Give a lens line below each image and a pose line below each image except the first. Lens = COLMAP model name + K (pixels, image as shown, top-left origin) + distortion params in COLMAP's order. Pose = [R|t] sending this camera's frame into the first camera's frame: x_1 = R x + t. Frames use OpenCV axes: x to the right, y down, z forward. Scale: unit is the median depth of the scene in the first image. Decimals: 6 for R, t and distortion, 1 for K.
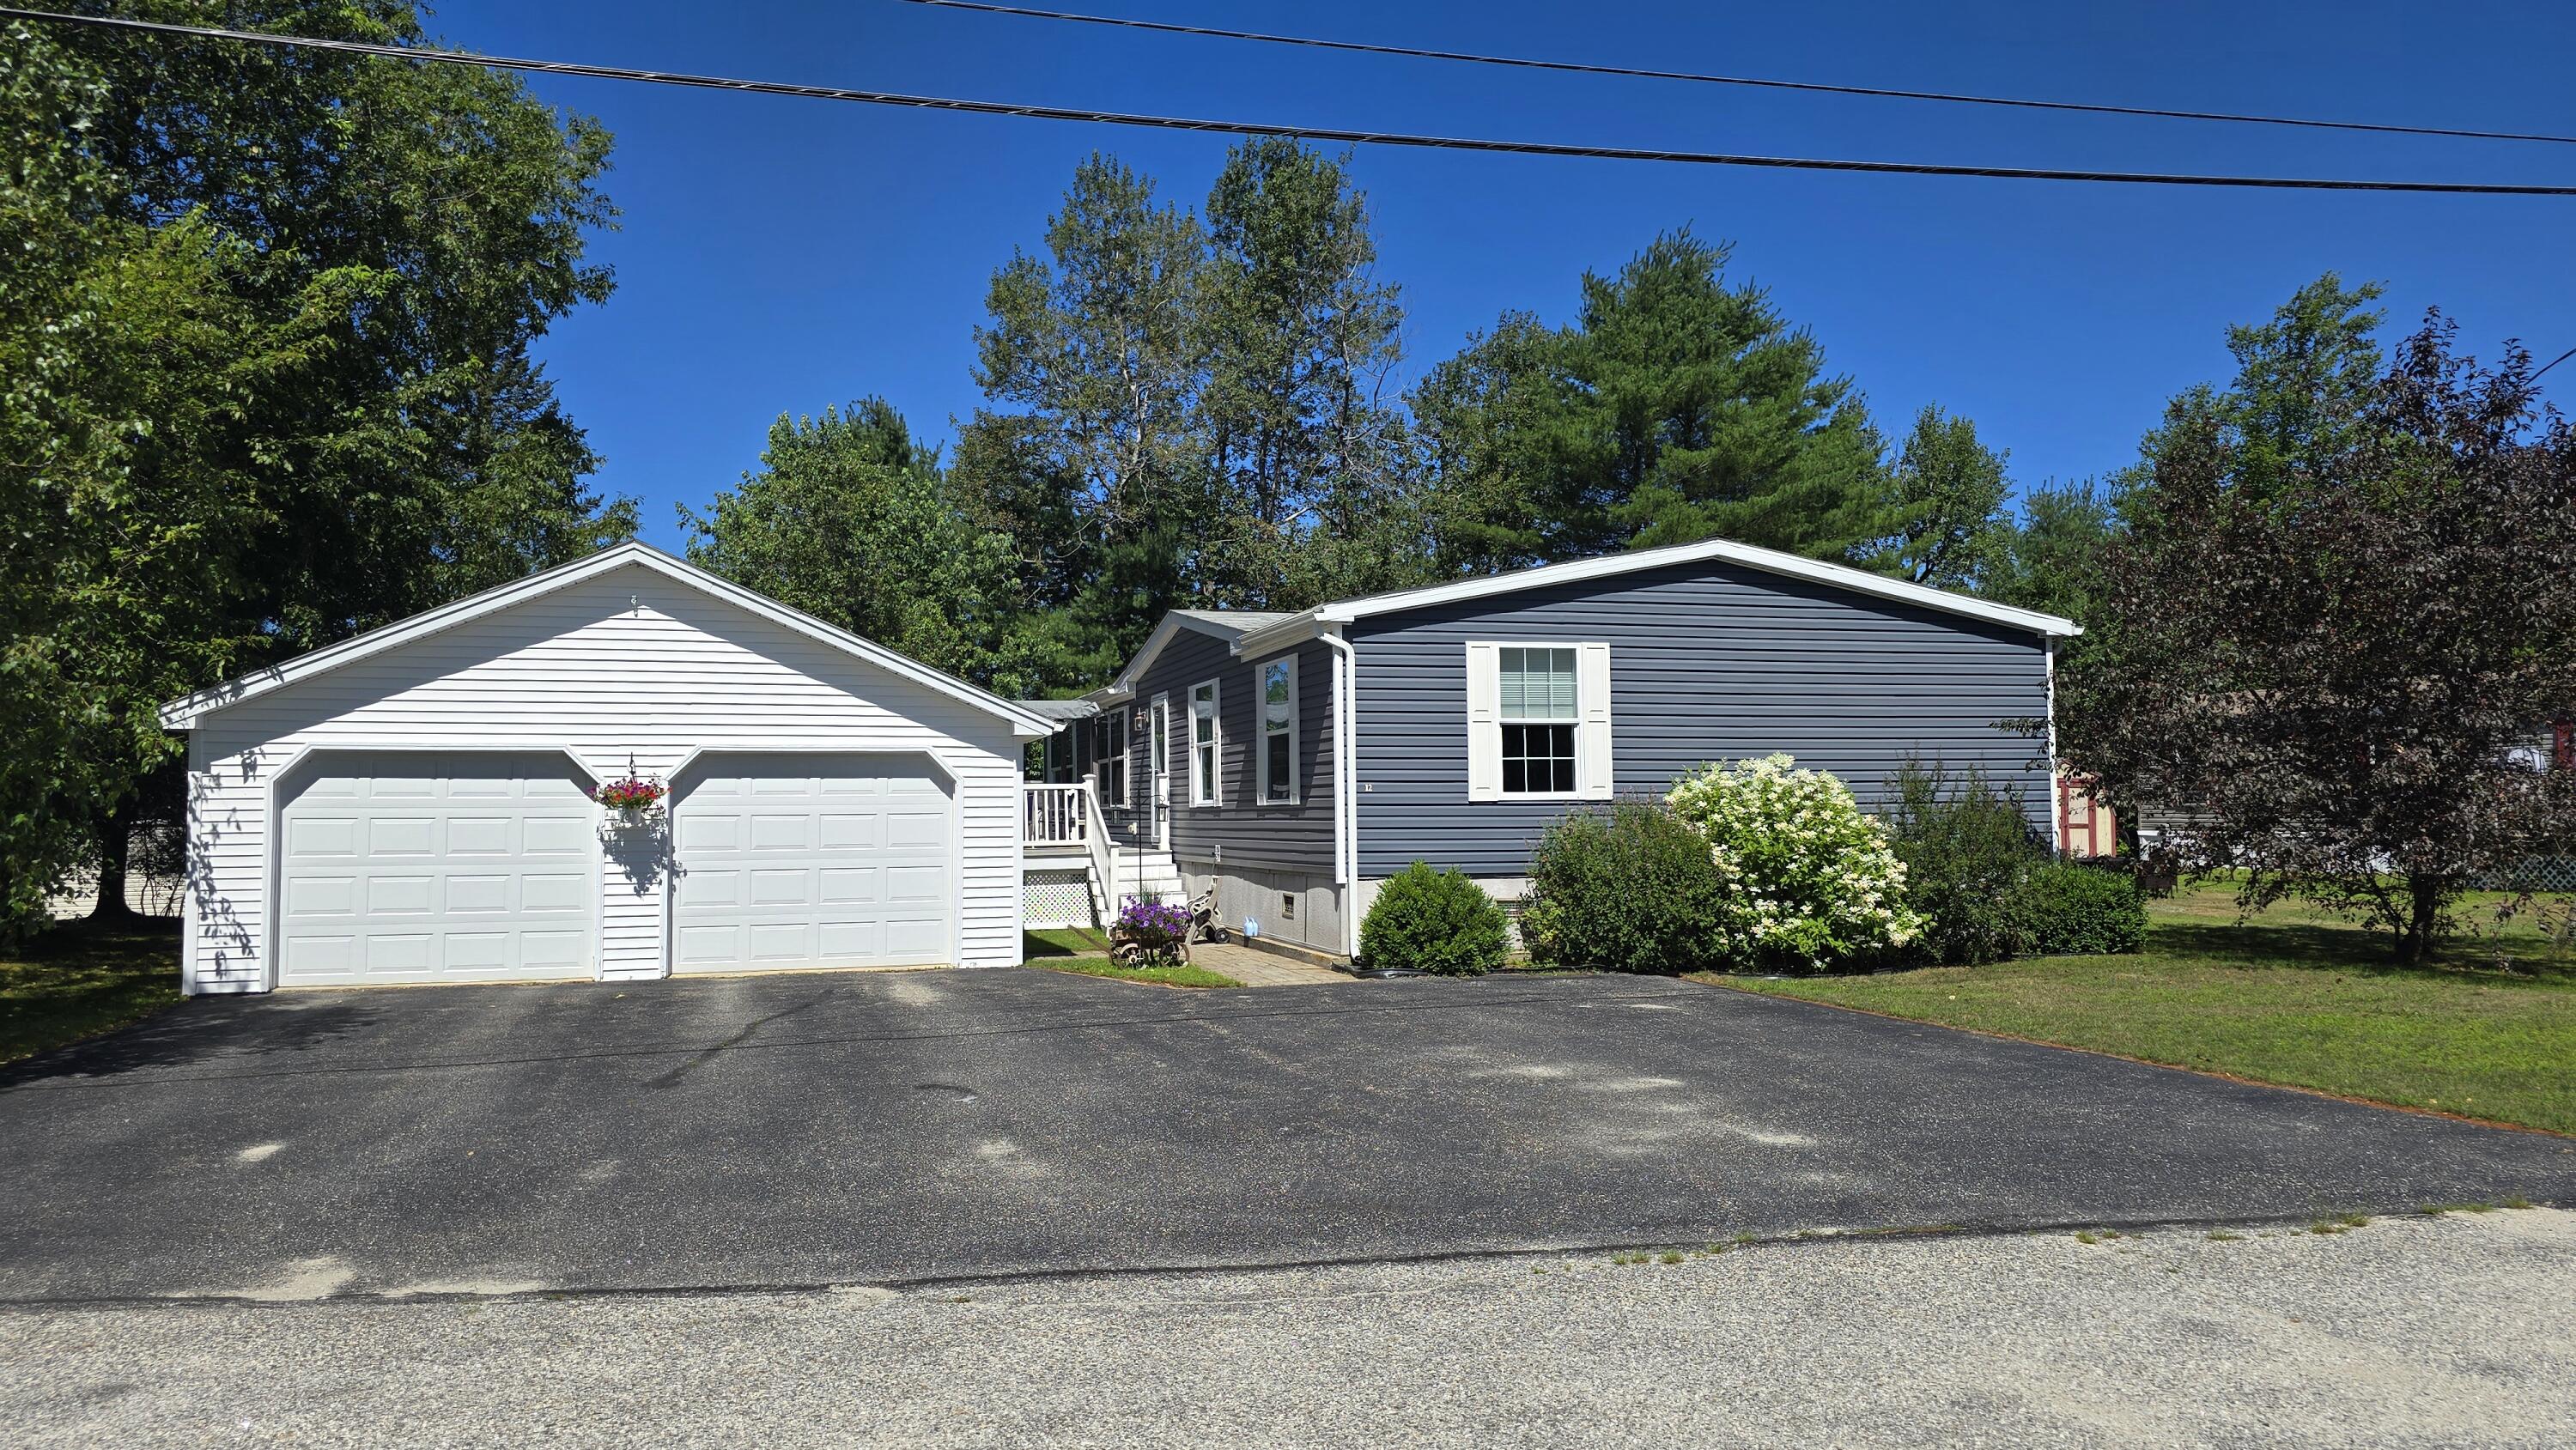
lens RADIAL K [[1742.6, 0, 1285.1], [0, 1742.6, 729.4], [0, 0, 1]] dist [0.059599, -0.059216]
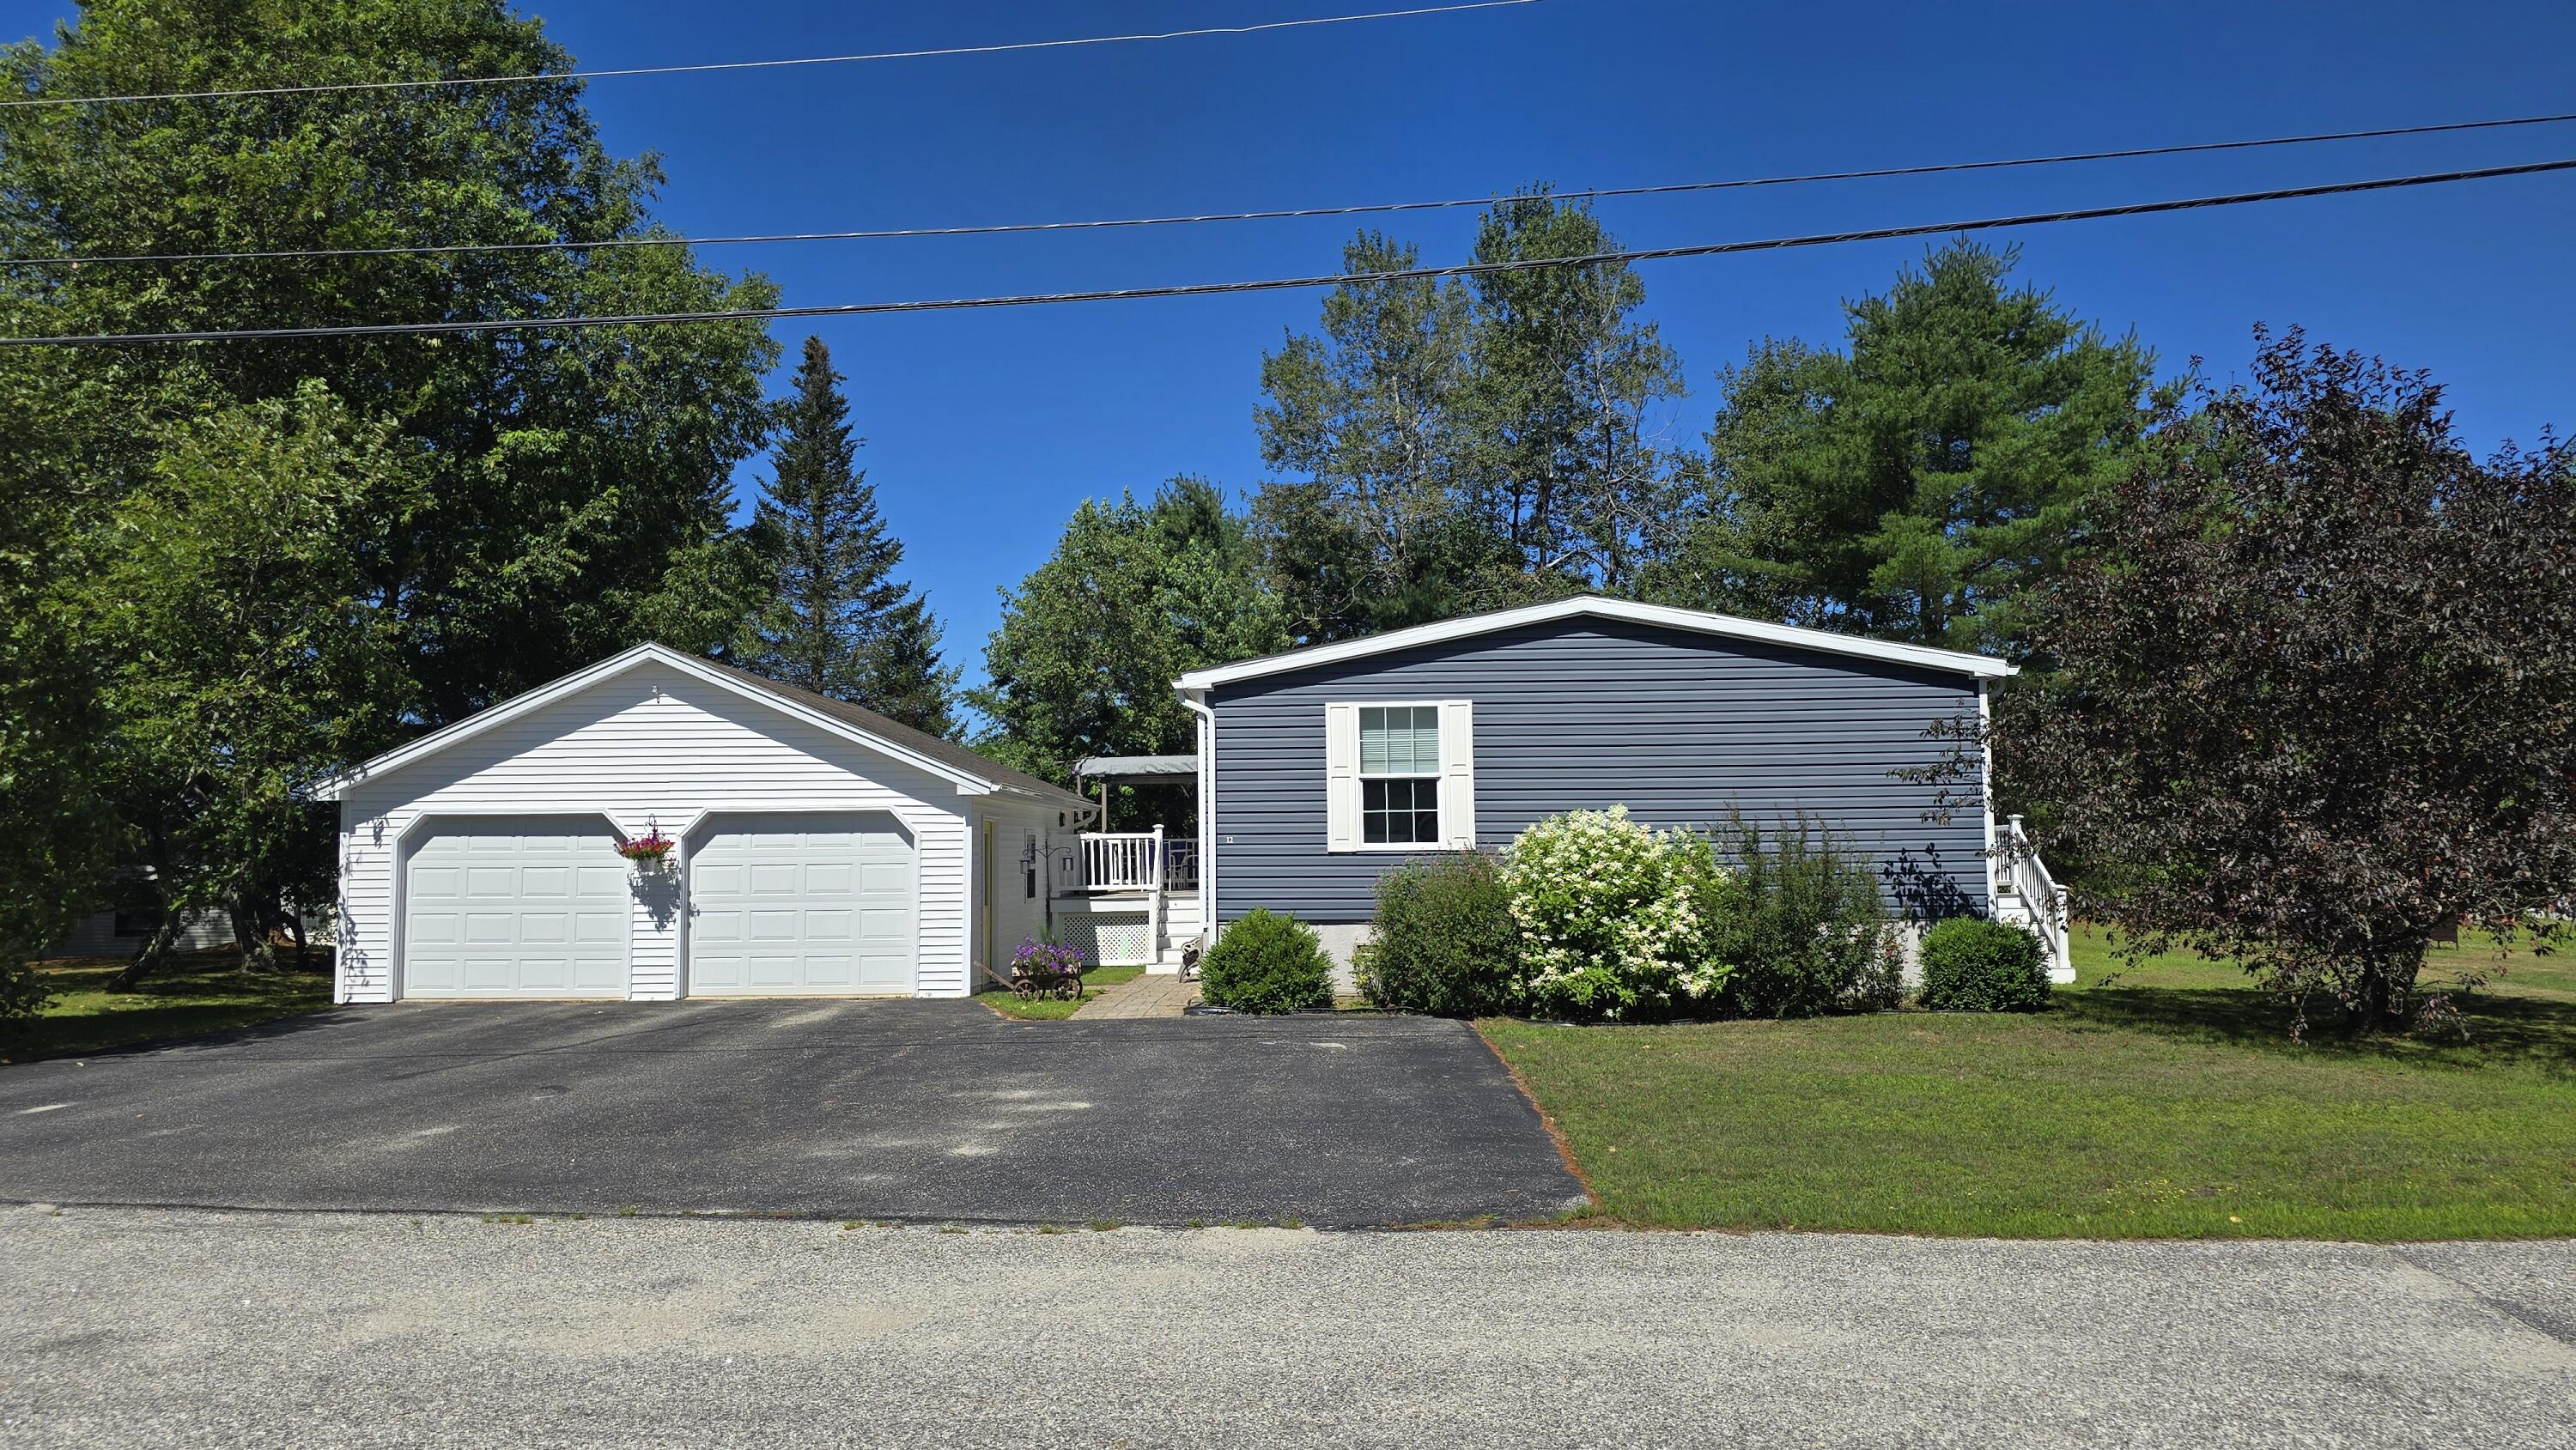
lens RADIAL K [[1742.6, 0, 1275.3], [0, 1742.6, 734.8], [0, 0, 1]] dist [0.059599, -0.059216]
pose [[0.949377, -0.022572, -0.313328, 0.407891], [0.016637, 0.999628, -0.021605, -0.008218], [0.313699, 0.015299, 0.949399, -0.027514]]
